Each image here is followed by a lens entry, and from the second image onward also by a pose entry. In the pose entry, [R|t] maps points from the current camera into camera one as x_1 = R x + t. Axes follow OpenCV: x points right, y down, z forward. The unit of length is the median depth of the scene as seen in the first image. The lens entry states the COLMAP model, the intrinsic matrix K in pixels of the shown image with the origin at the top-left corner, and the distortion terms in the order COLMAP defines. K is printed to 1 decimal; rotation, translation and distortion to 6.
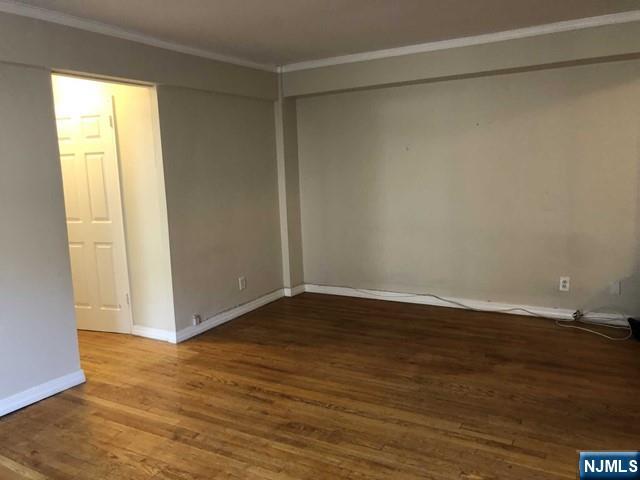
lens RADIAL K [[526.4, 0, 324.5], [0, 526.4, 242.3], [0, 0, 1]] dist [0.009643, -0.001119]
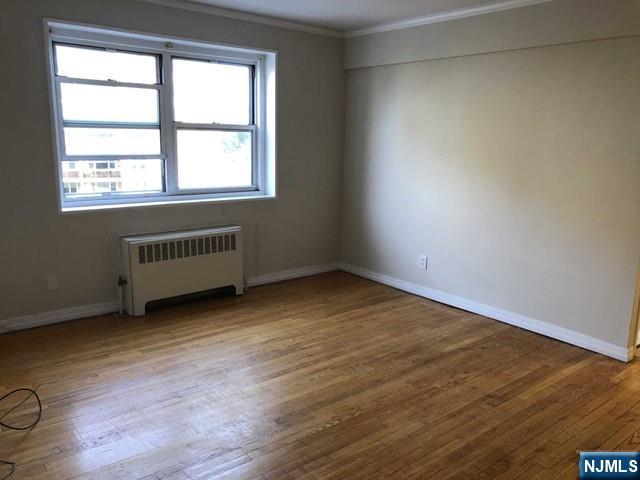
lens RADIAL K [[526.4, 0, 324.5], [0, 526.4, 242.3], [0, 0, 1]] dist [0.009643, -0.001119]
pose [[-0.352233, 0.214654, -0.910964, 0.656928], [-0.150825, 0.947602, 0.281606, -0.150670], [0.923679, 0.236587, -0.301402, 0.845964]]
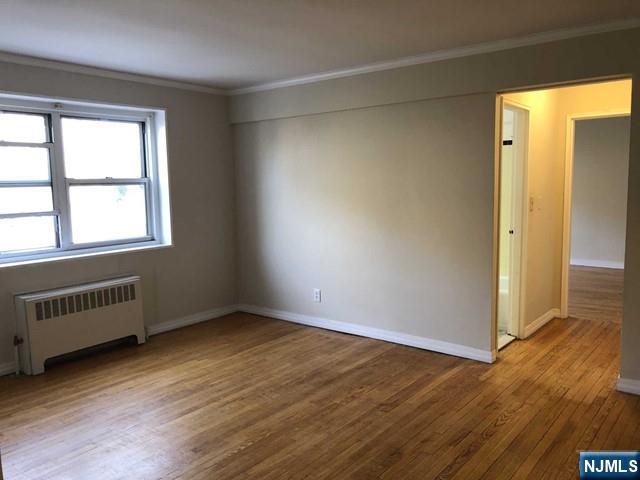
lens RADIAL K [[521.7, 0, 316.7], [0, 521.7, 235.7], [0, 0, 1]] dist [0.007745, -0.013898]
pose [[-0.160468, 0.142208, -0.976743, 0.767493], [-0.122781, 0.979005, 0.162709, -0.163302], [0.979375, 0.146035, -0.139639, 0.867060]]
